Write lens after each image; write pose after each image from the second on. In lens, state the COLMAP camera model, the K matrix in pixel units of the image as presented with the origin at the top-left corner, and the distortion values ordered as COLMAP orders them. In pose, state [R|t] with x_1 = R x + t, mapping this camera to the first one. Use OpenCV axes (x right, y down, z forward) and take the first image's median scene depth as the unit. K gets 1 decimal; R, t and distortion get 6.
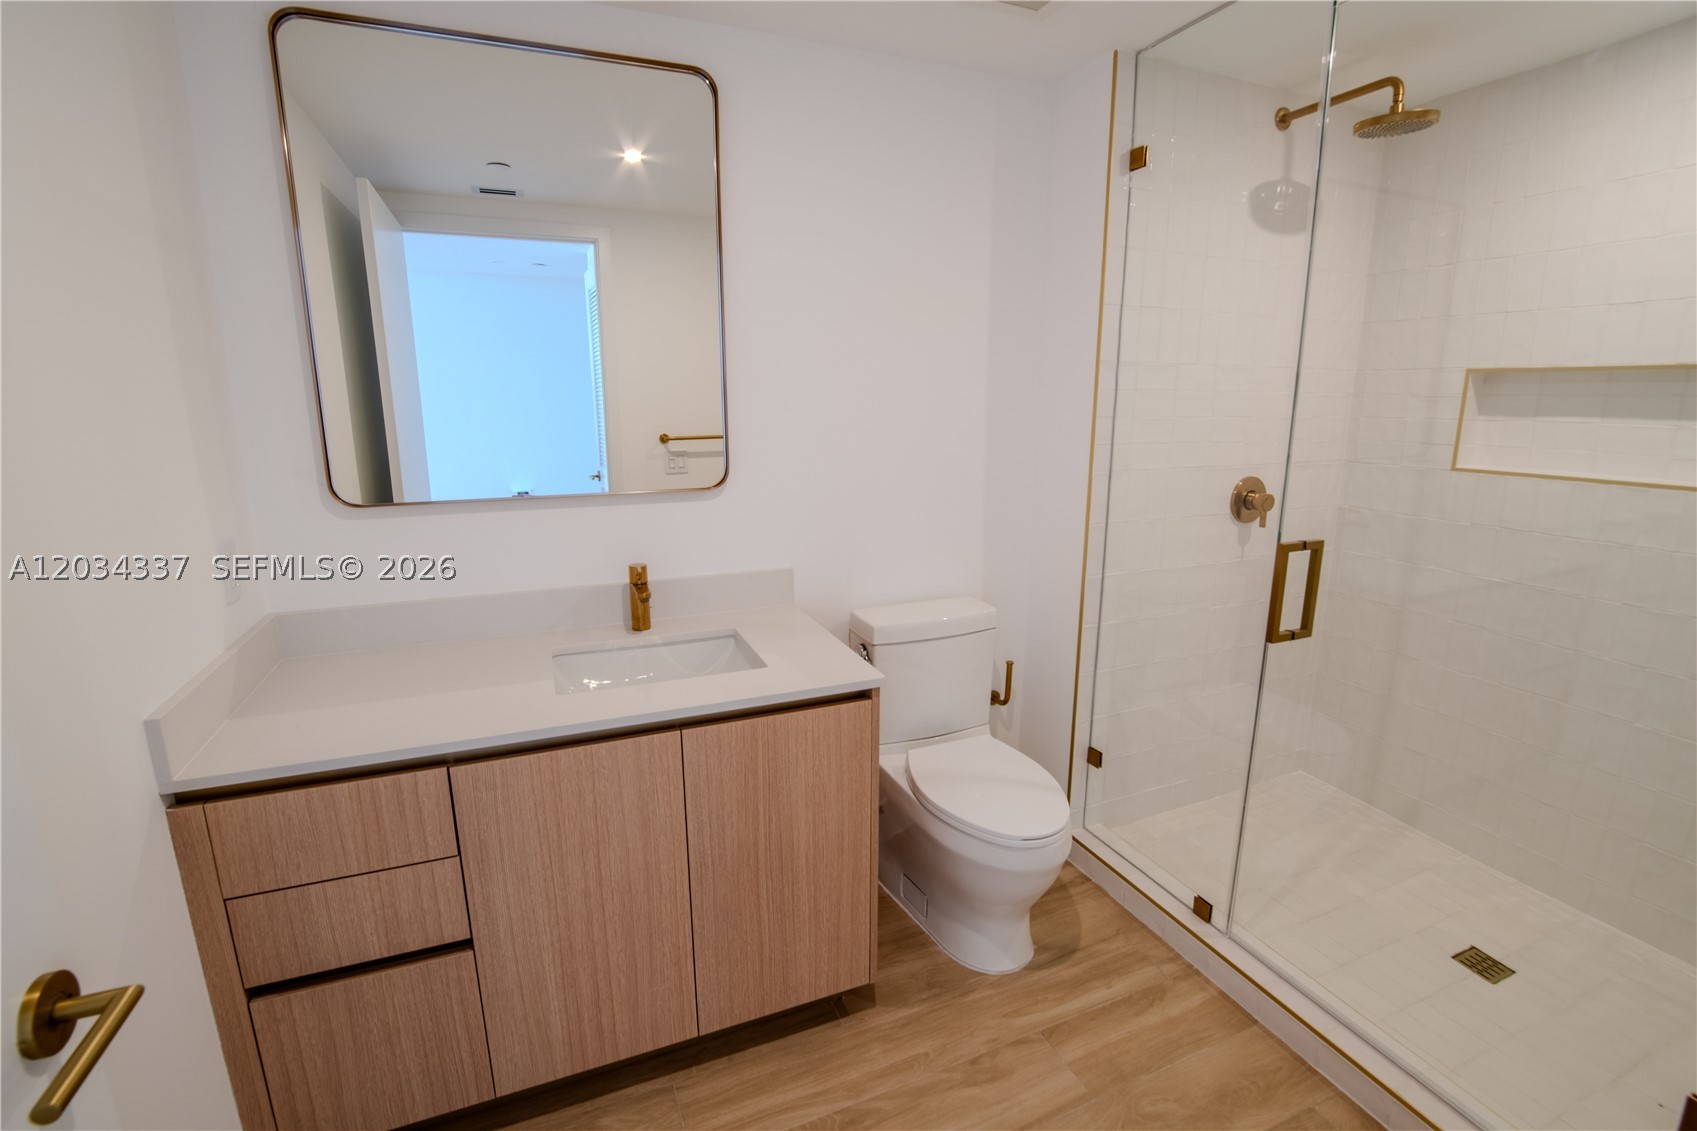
lens RADIAL K [[769.5, 0, 848.2], [0, 769.5, 566.4], [0, 0, 1]] dist [-0.012722, 0.000682]
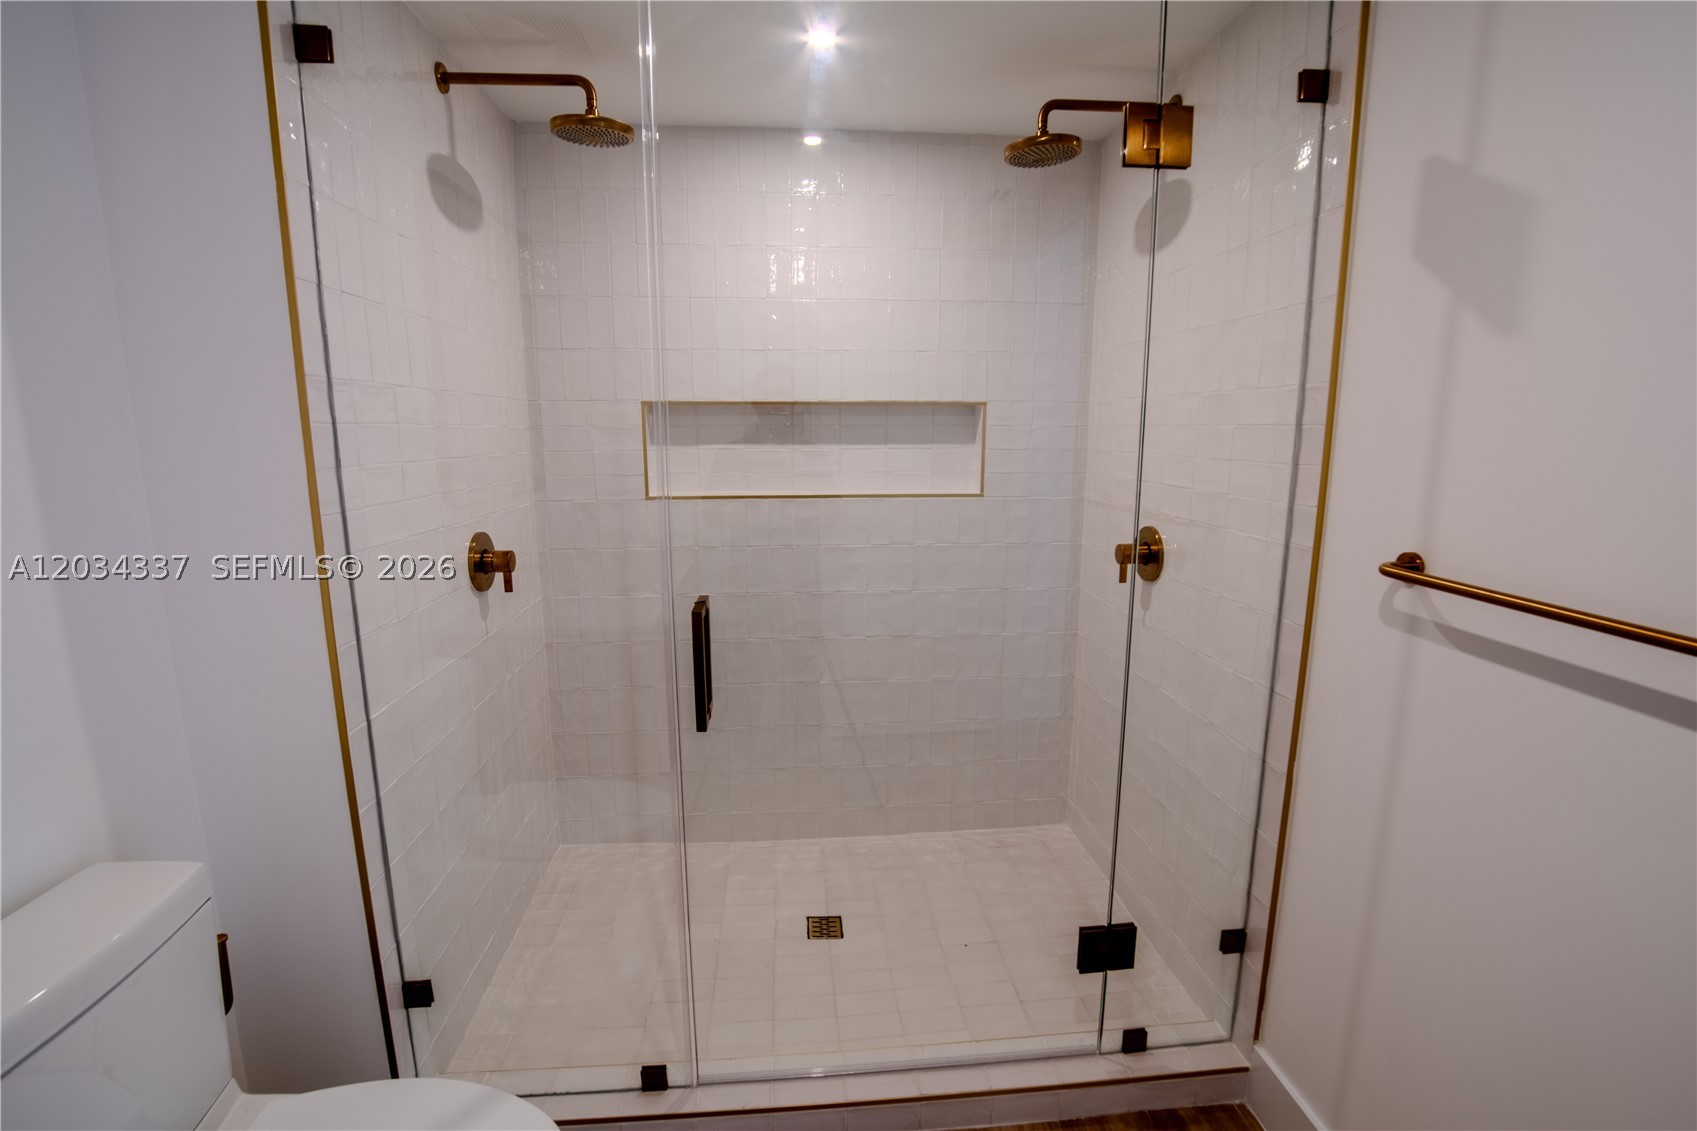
lens RADIAL K [[769.5, 0, 847.1], [0, 769.5, 561.7], [0, 0, 1]] dist [-0.012722, 0.000682]
pose [[0.311038, -0.169341, 0.935189, -0.119799], [0.213371, 0.971321, 0.104917, -0.107930], [-0.926136, 0.166909, 0.338251, 0.468157]]
